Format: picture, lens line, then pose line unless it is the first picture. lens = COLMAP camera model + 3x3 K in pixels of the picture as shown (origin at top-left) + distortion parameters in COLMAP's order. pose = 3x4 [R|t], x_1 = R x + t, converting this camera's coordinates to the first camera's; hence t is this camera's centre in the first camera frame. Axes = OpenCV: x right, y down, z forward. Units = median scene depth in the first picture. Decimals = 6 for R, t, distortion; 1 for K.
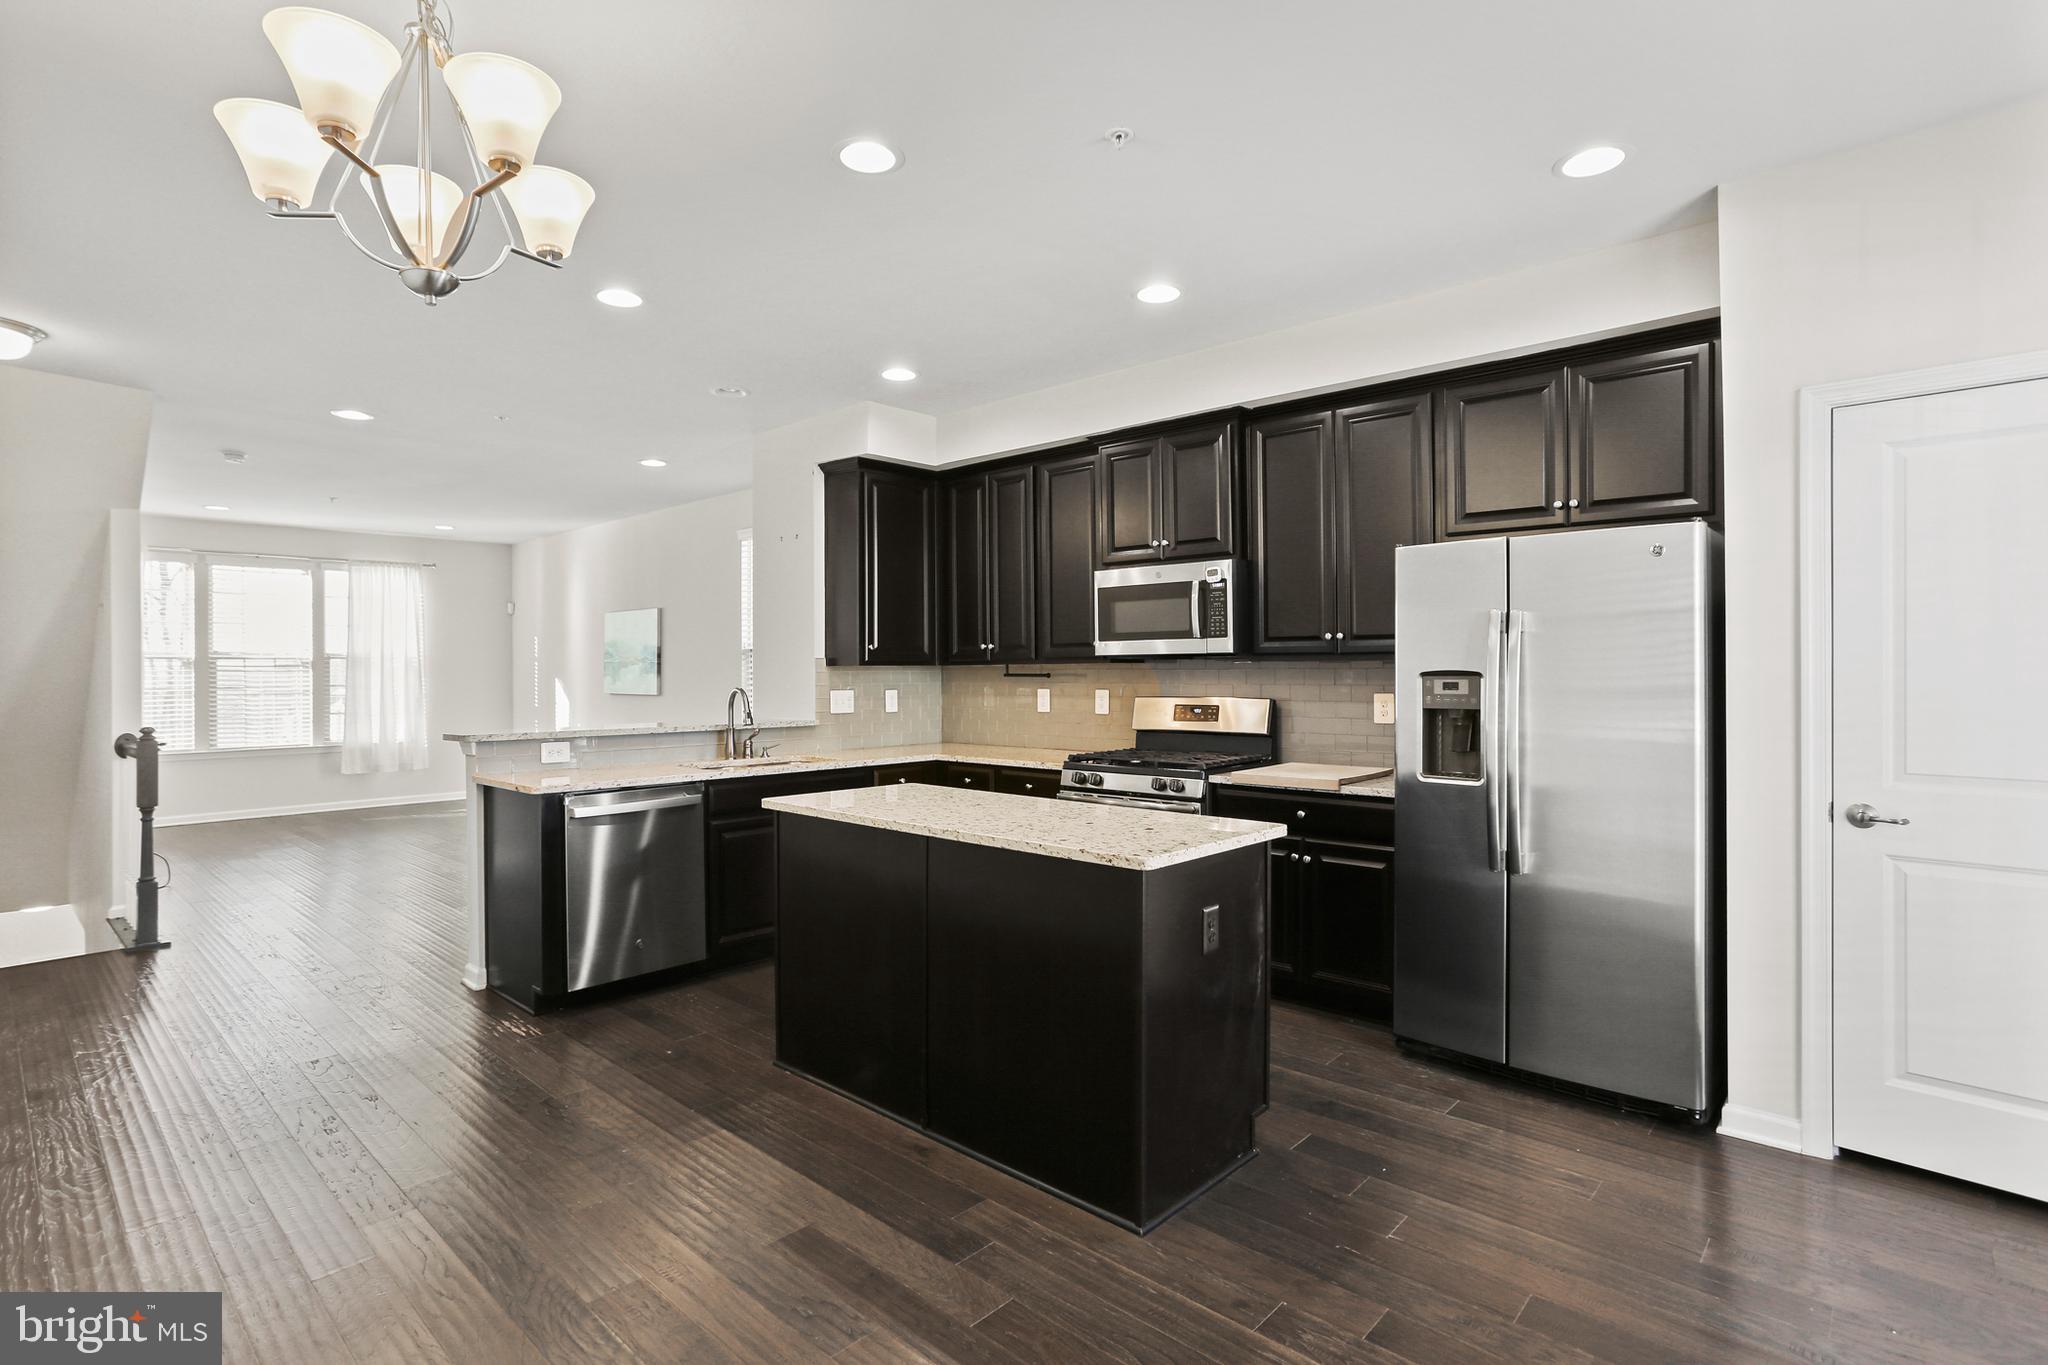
lens RADIAL K [[1022.0, 0, 1024.0], [0, 1022.0, 682.5], [0, 0, 1]] dist [-0.034328, 0.000199]
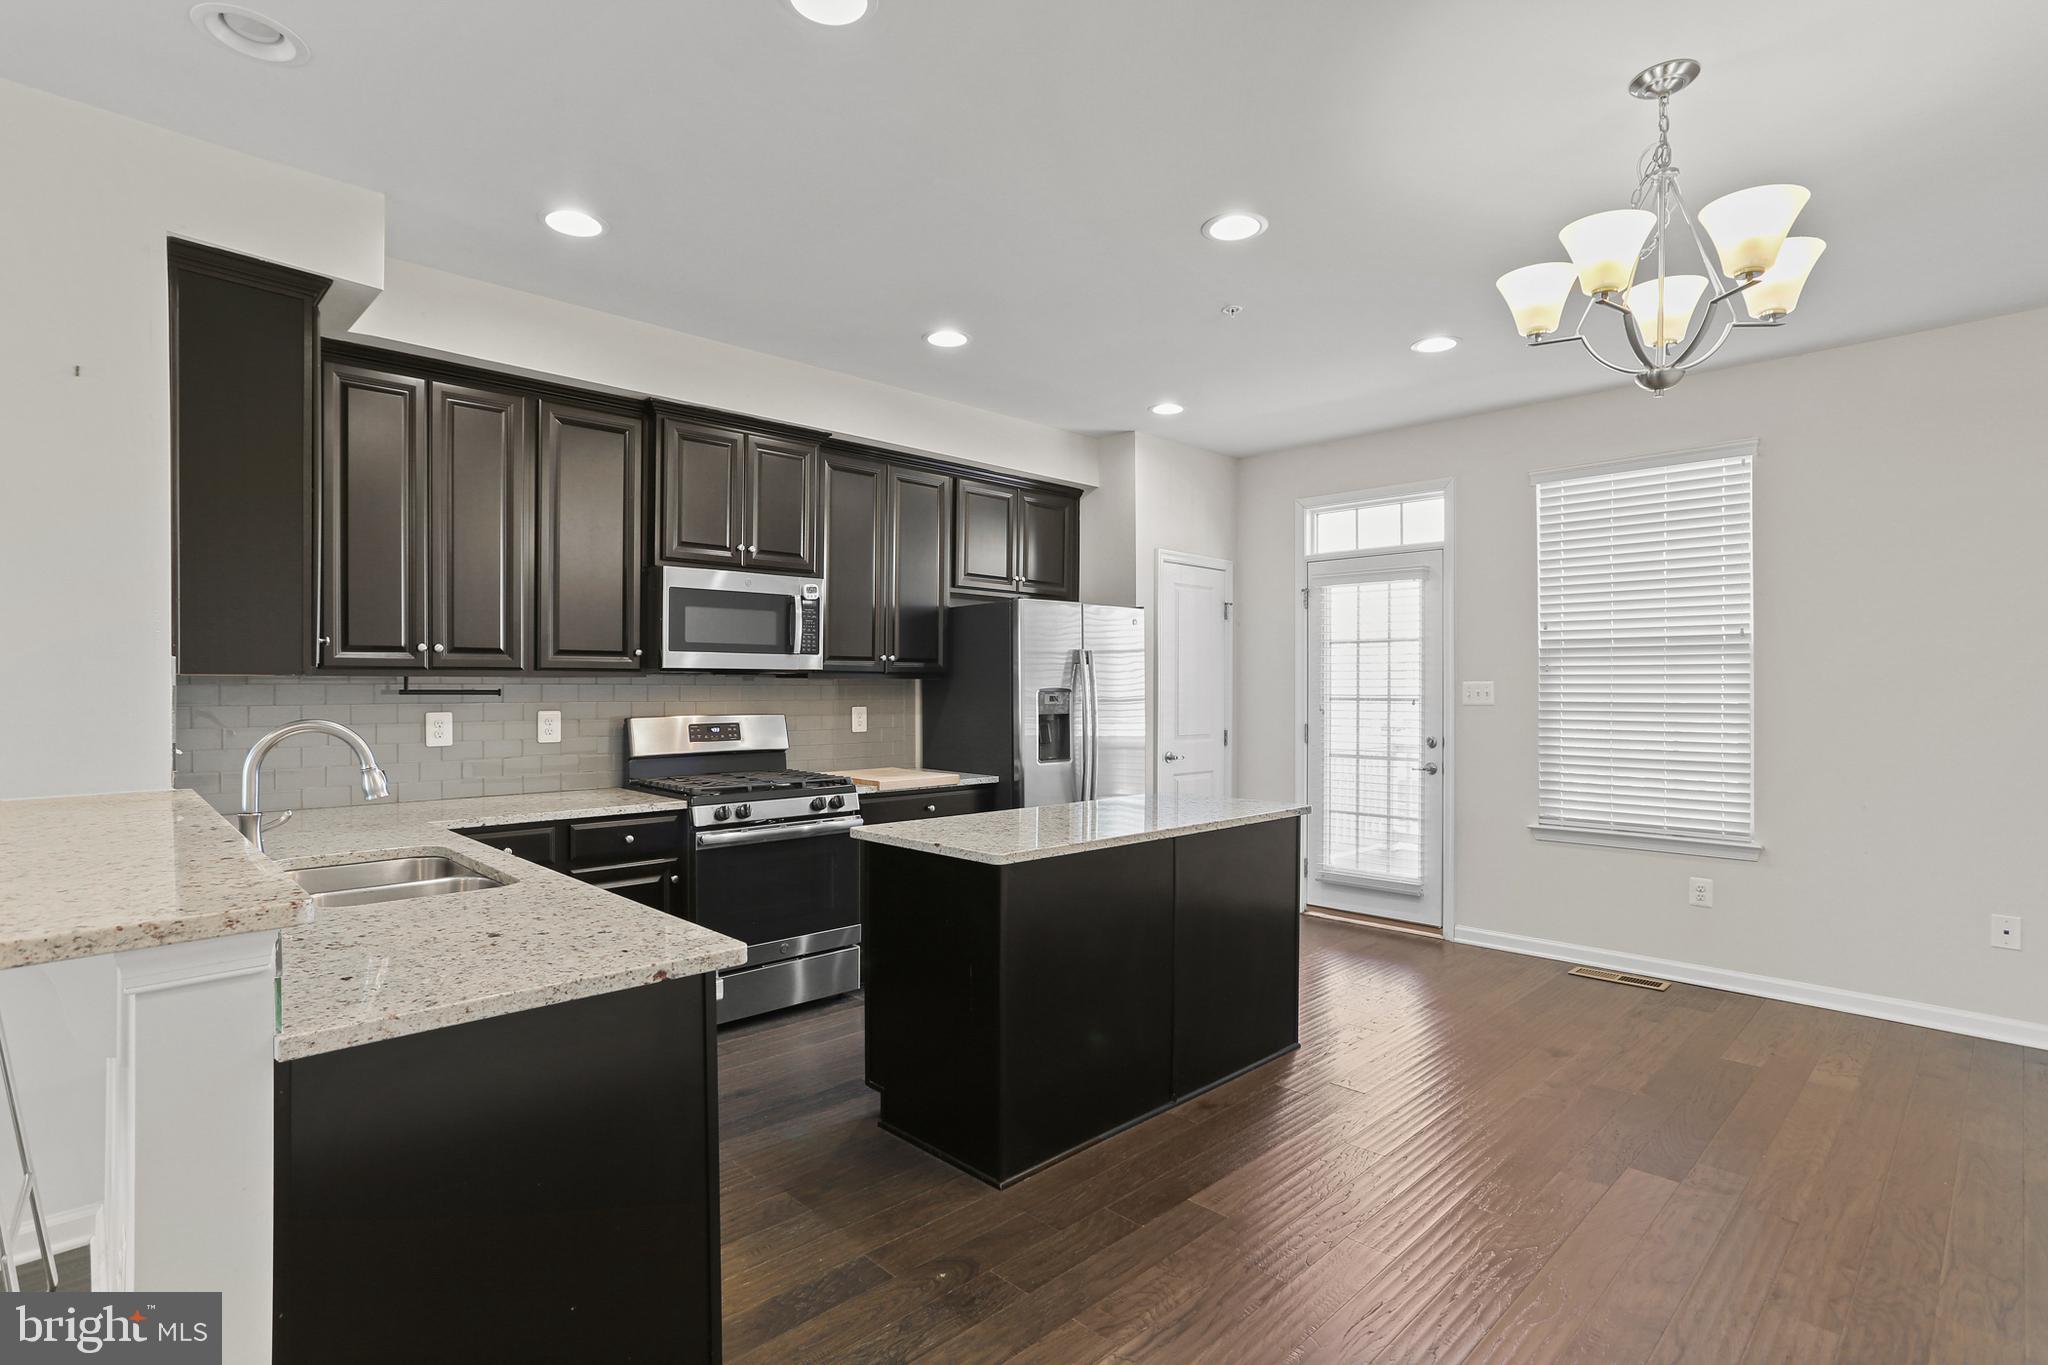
lens RADIAL K [[1022.0, 0, 1024.0], [0, 1022.0, 682.5], [0, 0, 1]] dist [-0.034328, 0.000199]
pose [[0.058709, 0.009098, 0.998234, -0.753542], [0.008970, 0.999913, -0.009641, -0.004193], [-0.998235, 0.009520, 0.058622, 0.684824]]
